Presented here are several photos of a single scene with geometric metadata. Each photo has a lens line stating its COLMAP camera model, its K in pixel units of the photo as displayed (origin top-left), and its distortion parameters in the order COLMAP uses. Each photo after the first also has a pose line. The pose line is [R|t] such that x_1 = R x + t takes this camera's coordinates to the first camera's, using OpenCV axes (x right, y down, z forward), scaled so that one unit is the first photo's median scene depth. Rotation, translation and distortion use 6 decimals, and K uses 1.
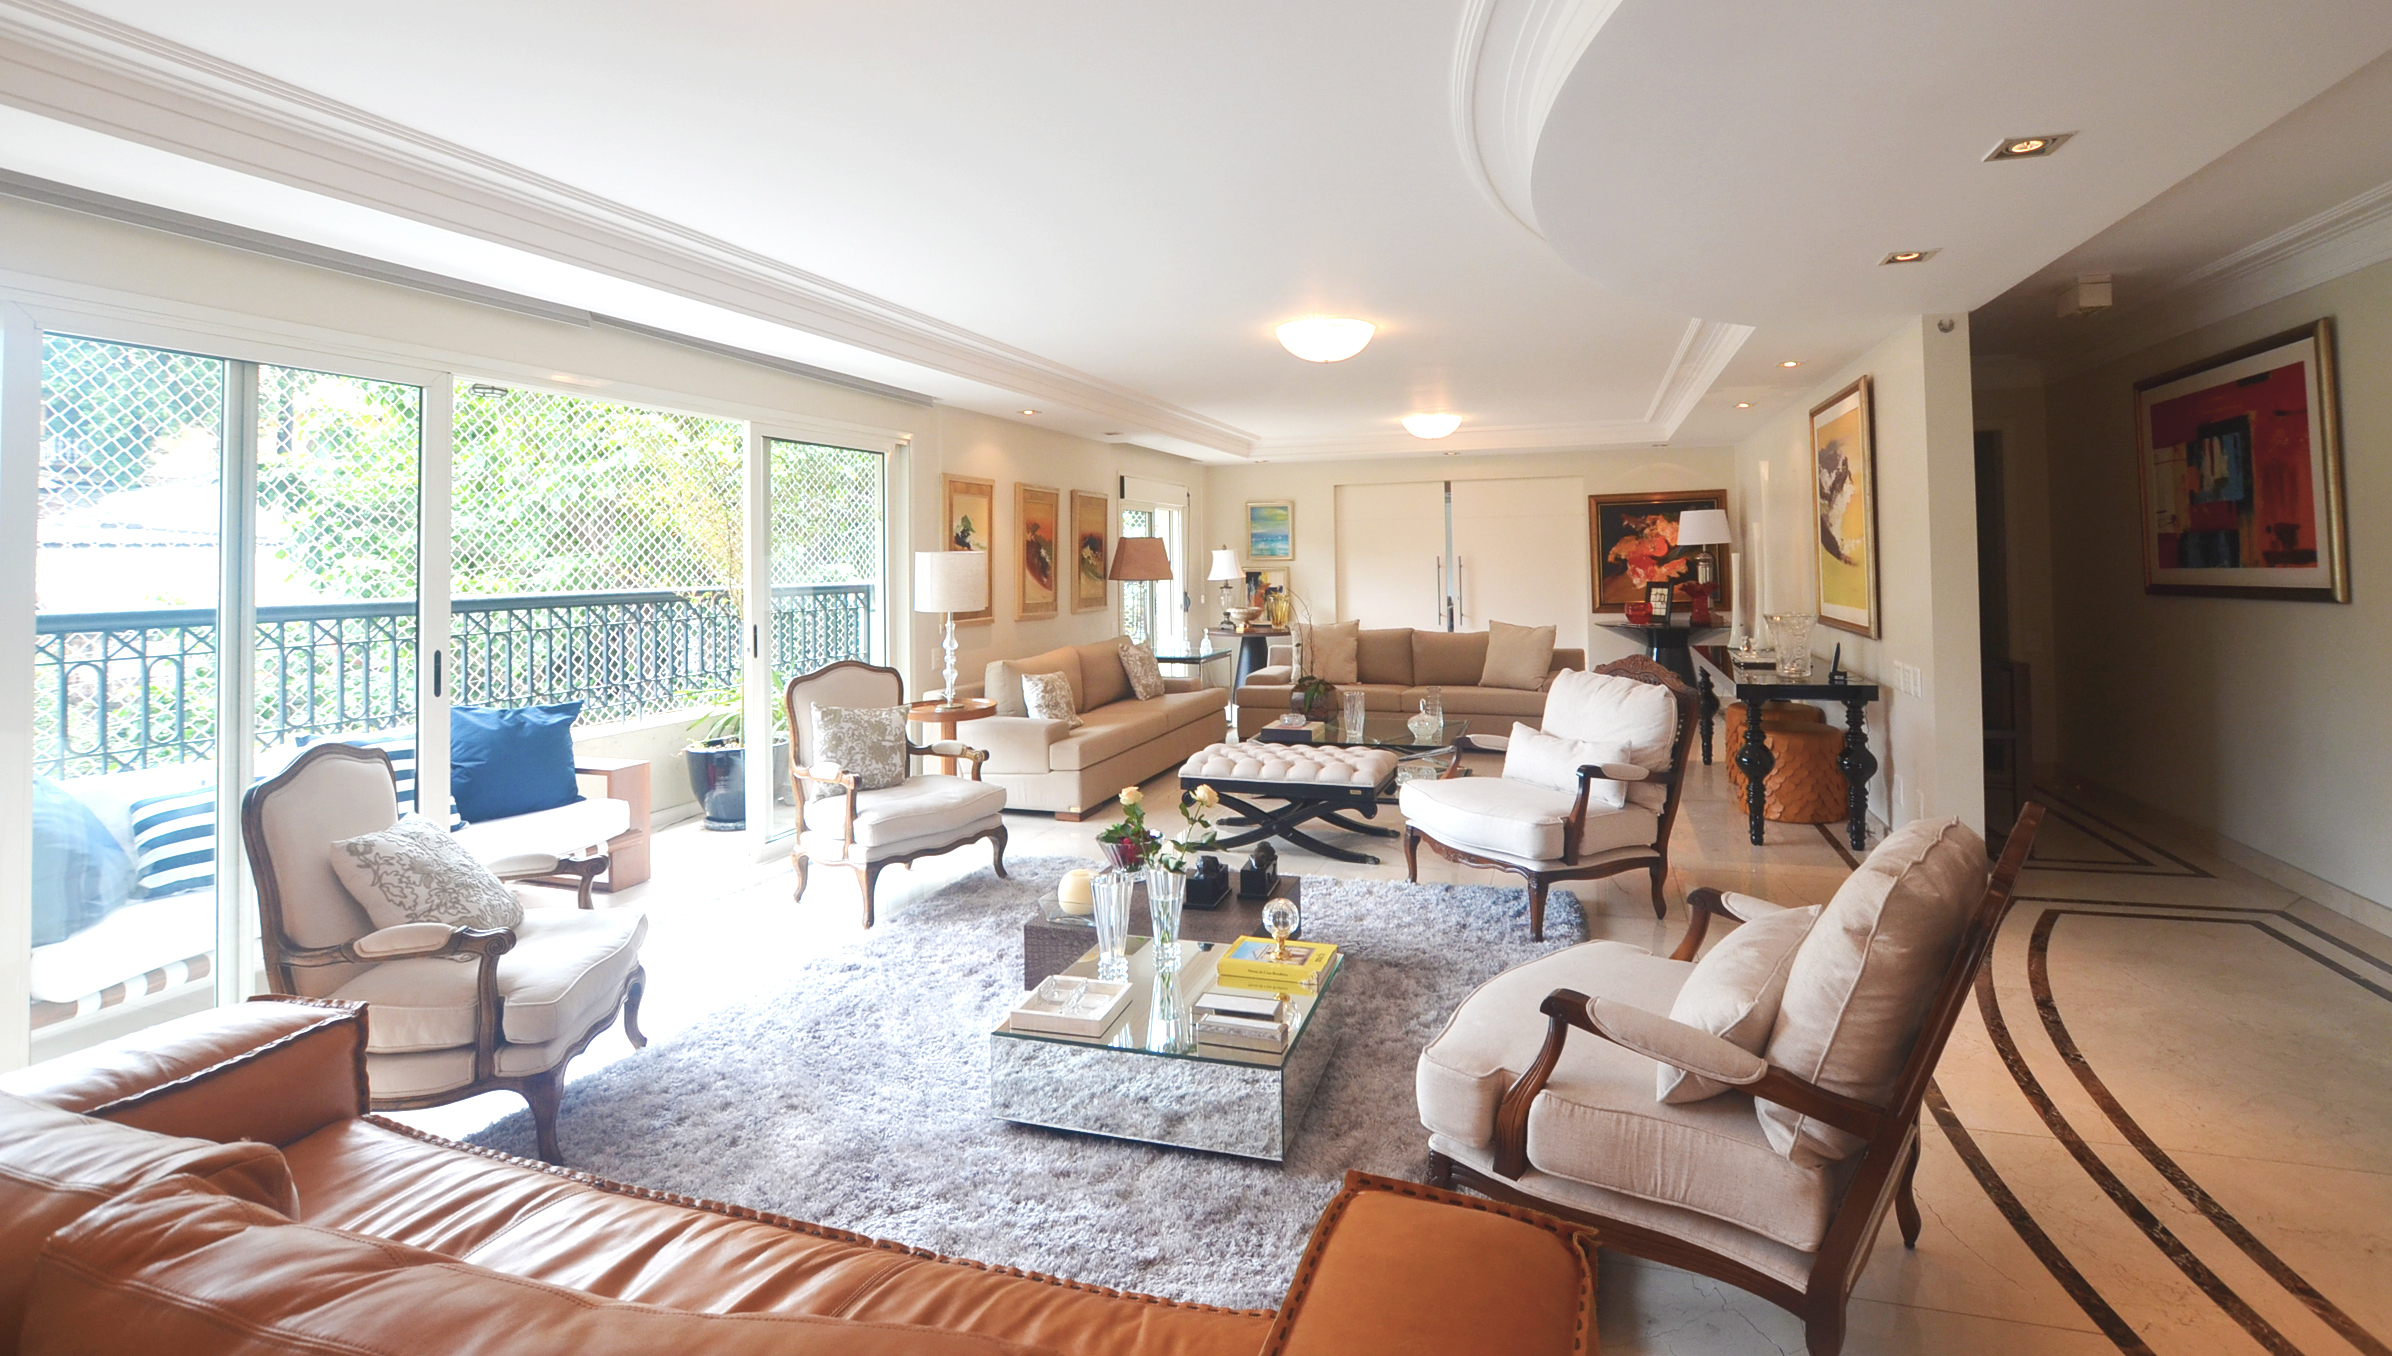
lens RADIAL K [[1073.0, 0, 1239.3], [0, 1073.0, 533.0], [0, 0, 1]] dist [-0.024241, 0.001171]
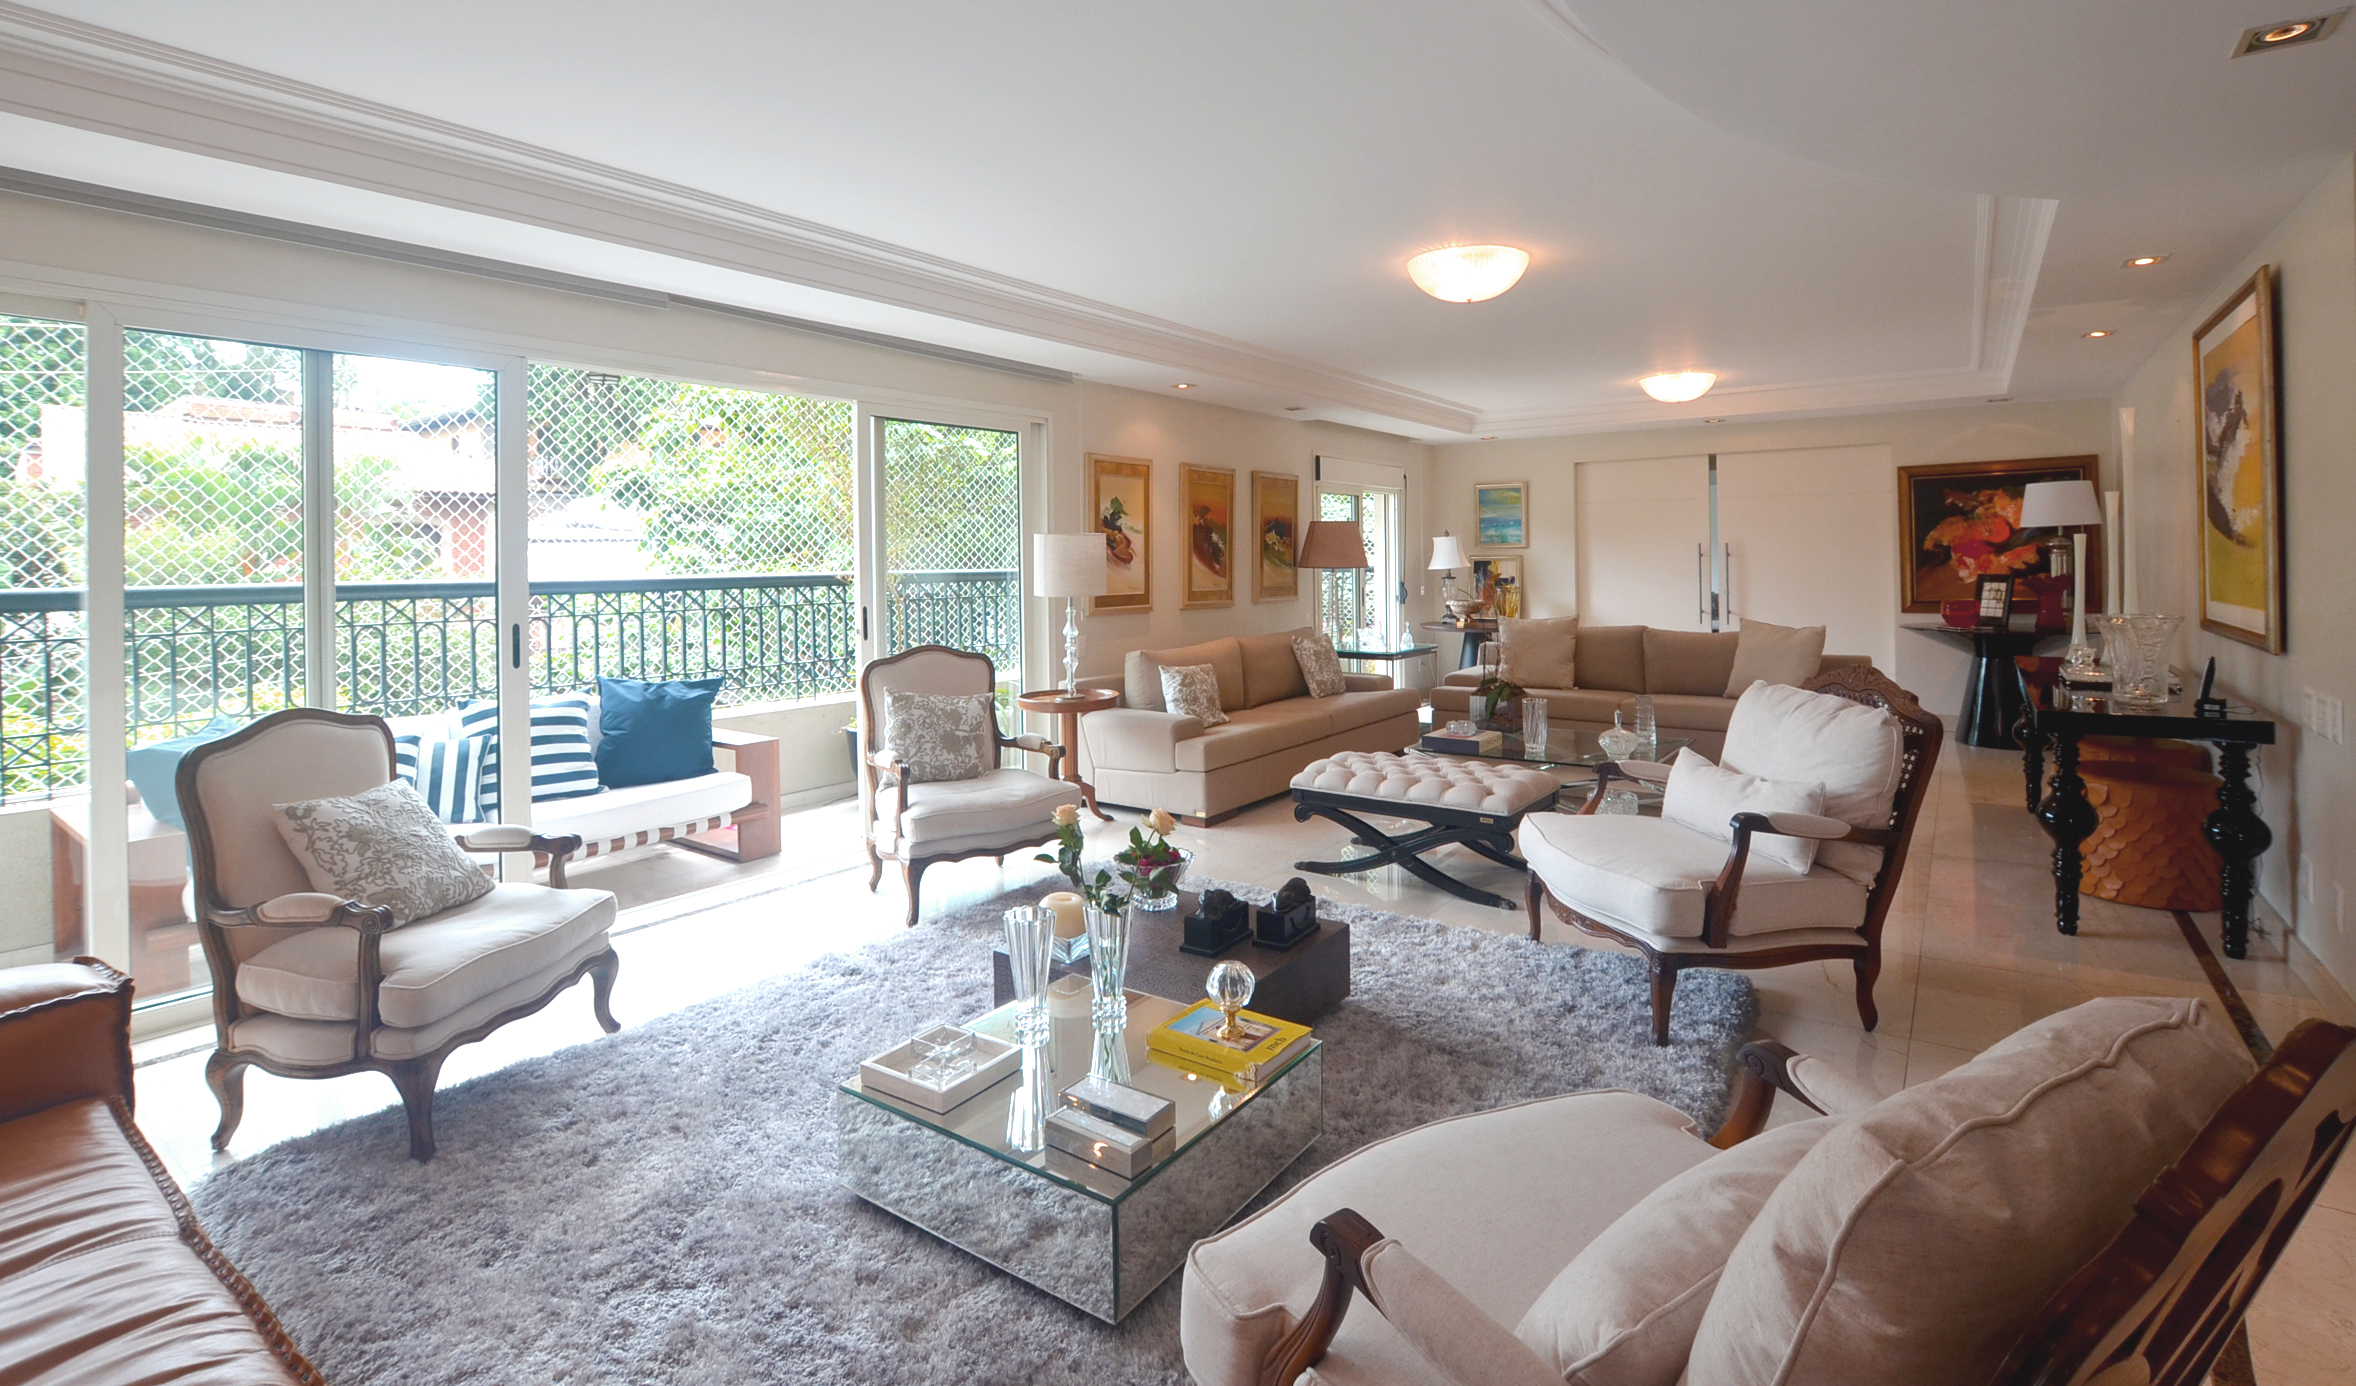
lens RADIAL K [[1073.0, 0, 1200.1], [0, 1073.0, 560.1], [0, 0, 1]] dist [-0.029342, 0.002780]
pose [[0.950577, 0.002590, -0.310478, 0.124249], [0.007048, 0.999527, 0.029919, 0.012472], [0.310409, -0.030628, 0.950110, 0.126290]]
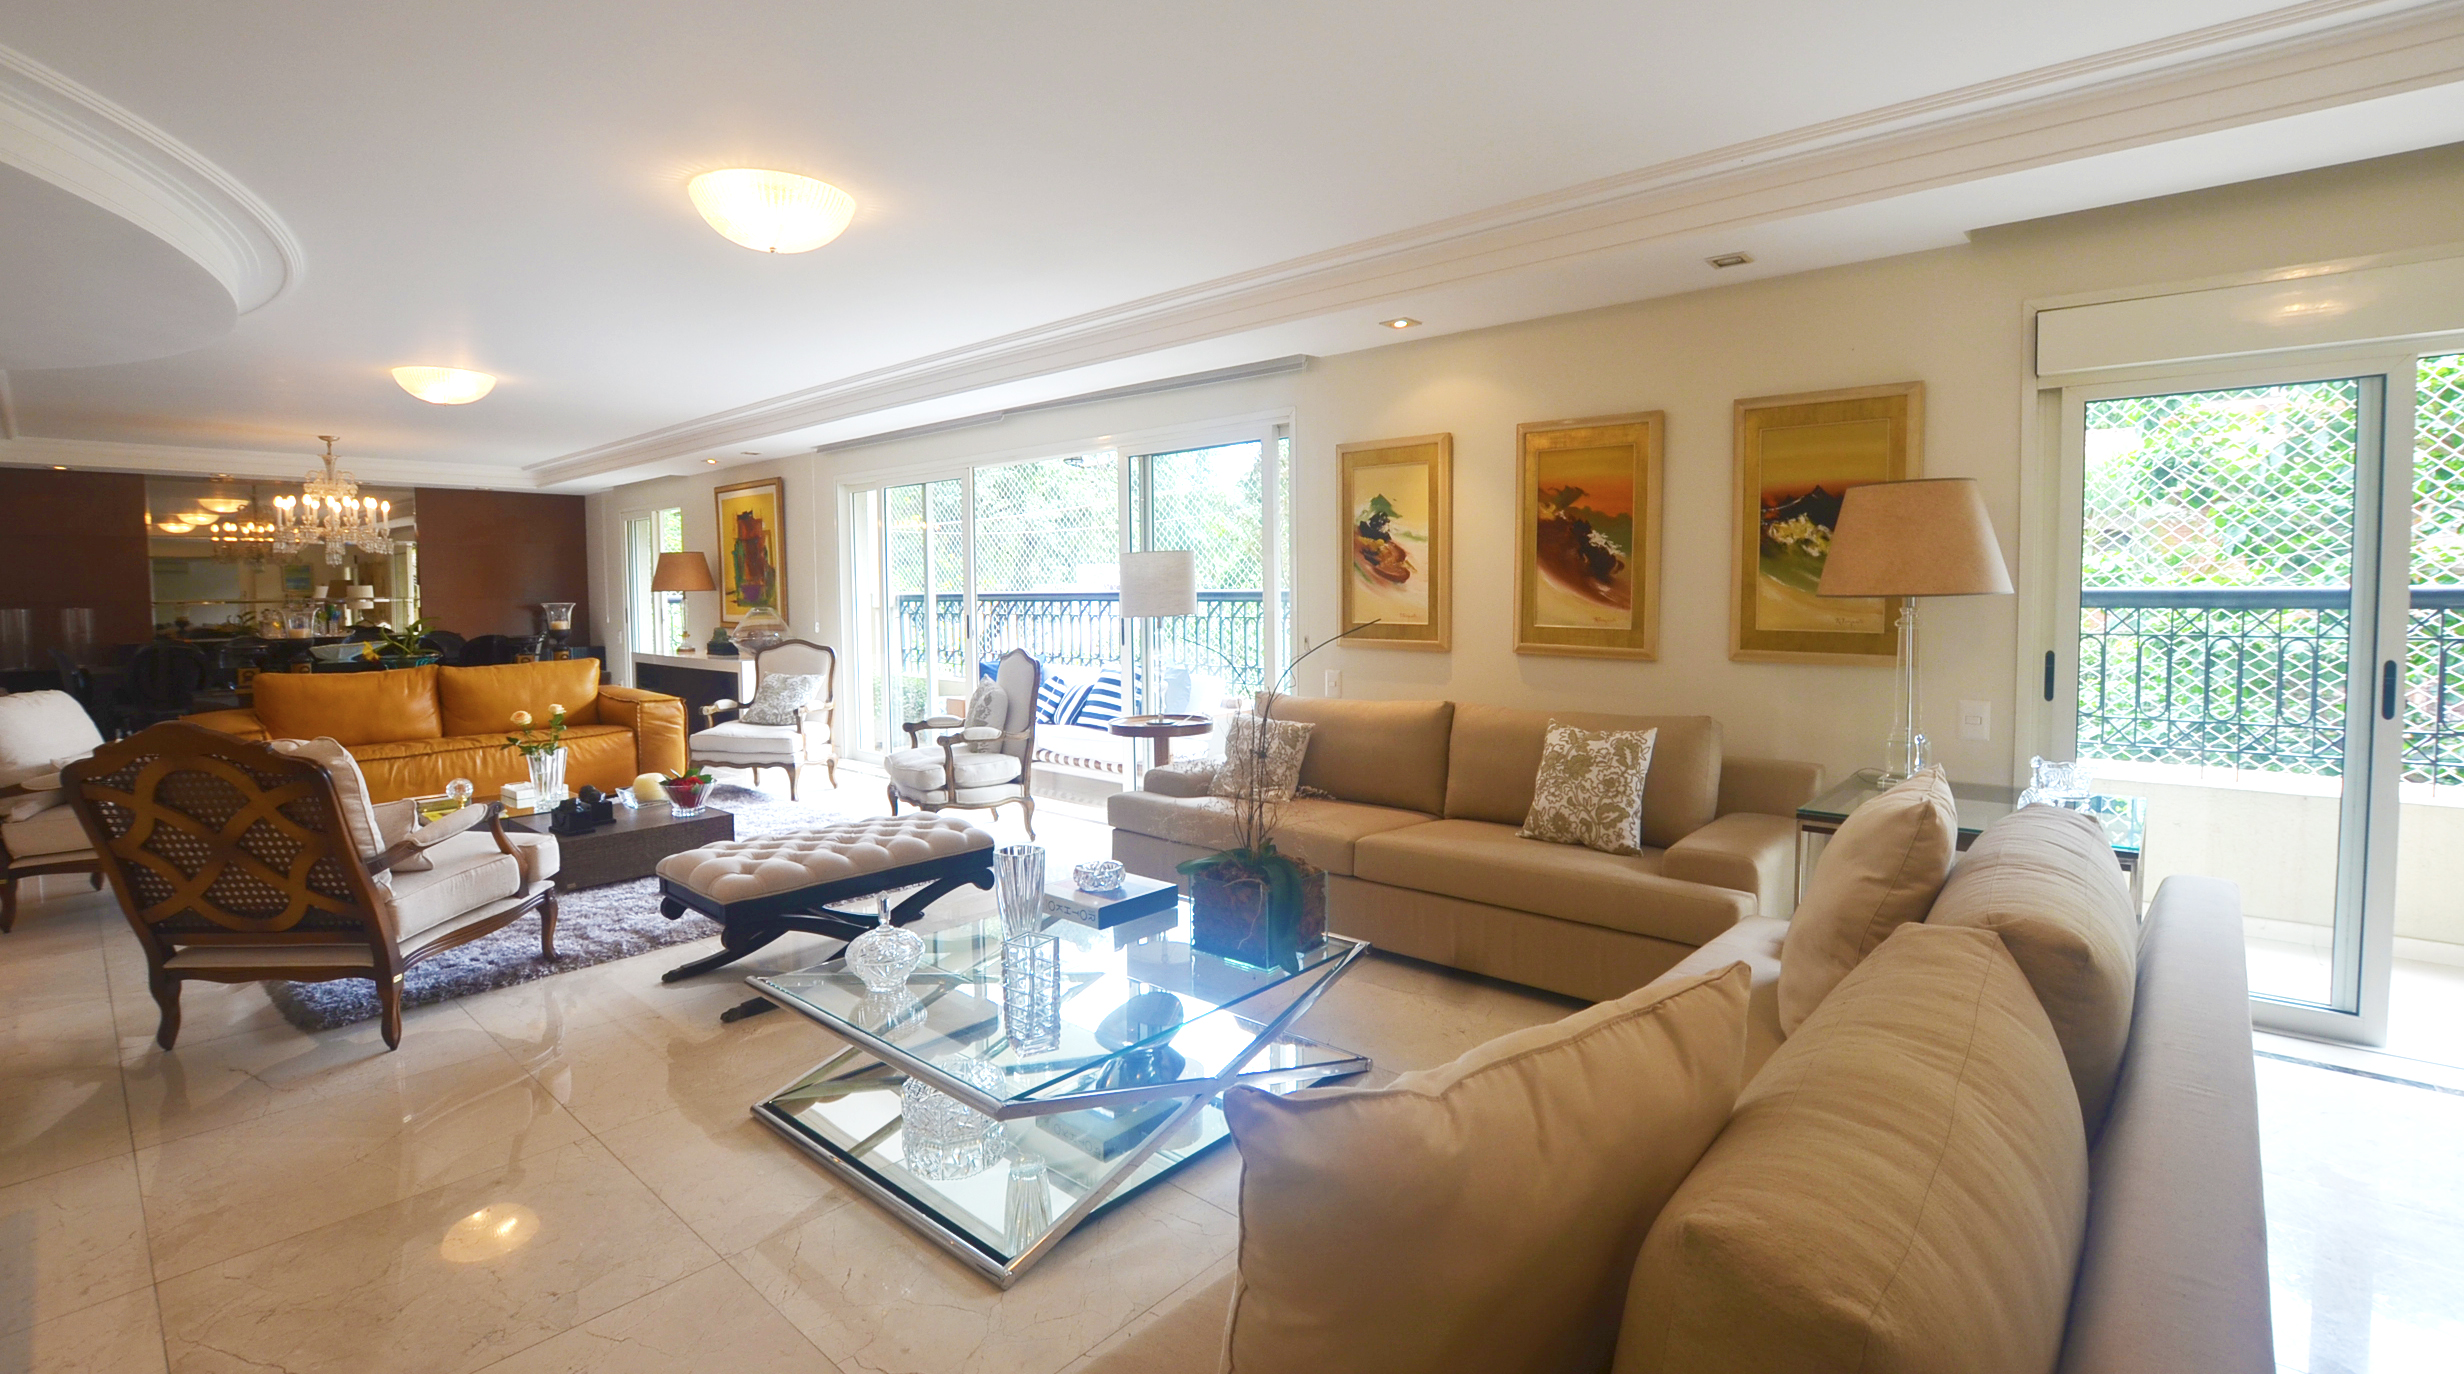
lens RADIAL K [[1140.9, 0, 1181.3], [0, 1140.9, 658.0], [0, 0, 1]] dist [-0.027445, 0.001495]
pose [[-0.451101, 0.077879, -0.889069, 0.543751], [0.041824, 0.996936, 0.066107, 0.040039], [0.891492, -0.007363, -0.452976, 1.355921]]
